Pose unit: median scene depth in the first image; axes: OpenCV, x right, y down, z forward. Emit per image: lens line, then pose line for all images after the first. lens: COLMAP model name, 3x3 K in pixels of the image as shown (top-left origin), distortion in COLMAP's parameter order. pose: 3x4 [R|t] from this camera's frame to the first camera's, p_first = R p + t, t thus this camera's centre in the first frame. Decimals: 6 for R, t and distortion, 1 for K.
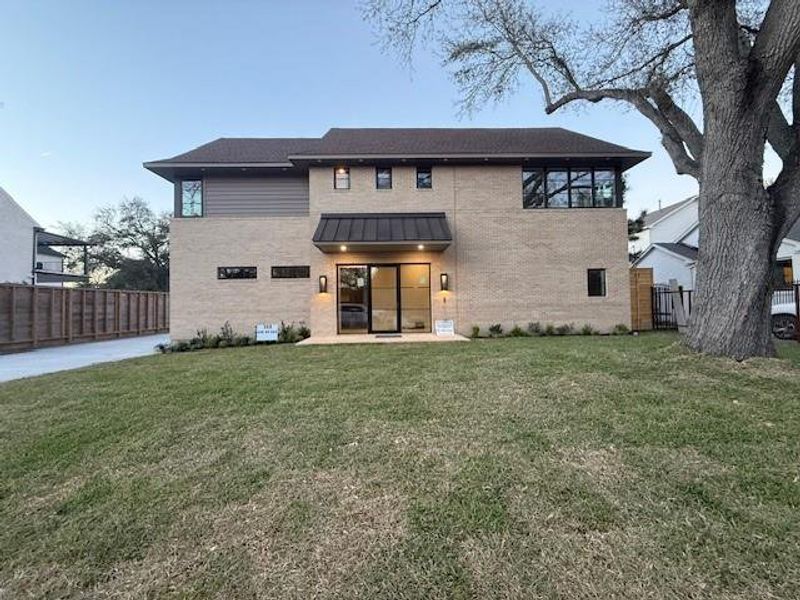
lens RADIAL K [[308.4, 0, 405.3], [0, 308.4, 297.2], [0, 0, 1]] dist [-0.001618, -0.000290]
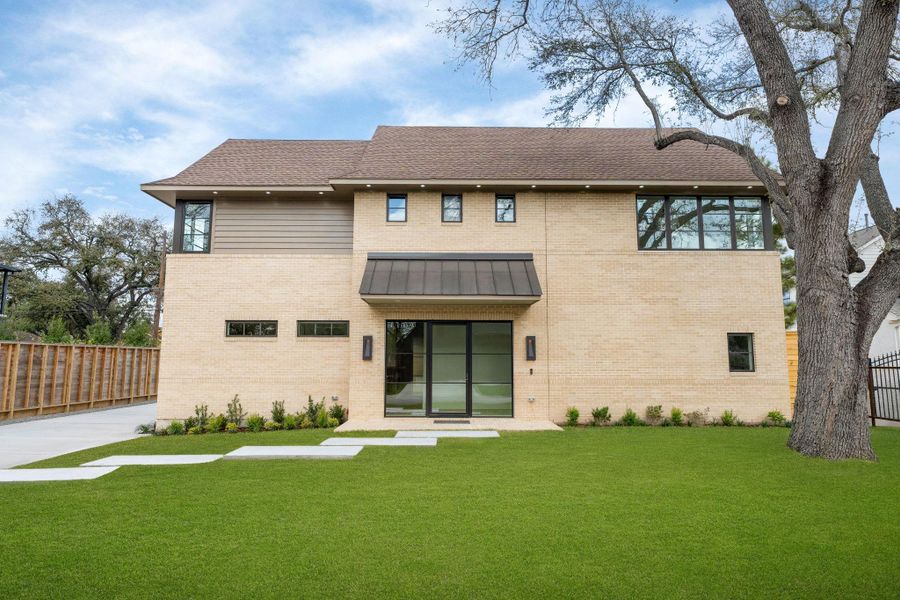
lens RADIAL K [[515.3, 0, 462.1], [0, 515.3, 296.5], [0, 0, 1]] dist [-0.000679, -0.001551]
pose [[0.999627, 0.018736, -0.019876, -0.015534], [-0.020610, 0.994903, -0.098706, -0.044900], [0.017925, 0.099078, 0.994918, -0.235991]]
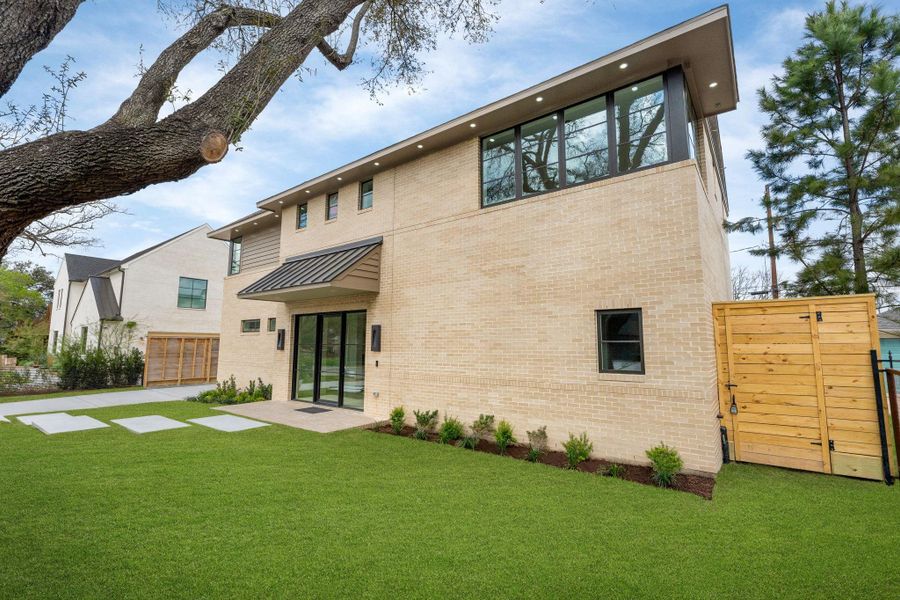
lens RADIAL K [[408.4, 0, 445.2], [0, 408.4, 295.7], [0, 0, 1]] dist [0.001934, 0.000008]
pose [[0.769062, -0.057274, -0.636603, 0.810246], [0.001589, 0.996146, -0.087701, -0.061247], [0.639172, 0.066436, 0.766189, 0.393760]]
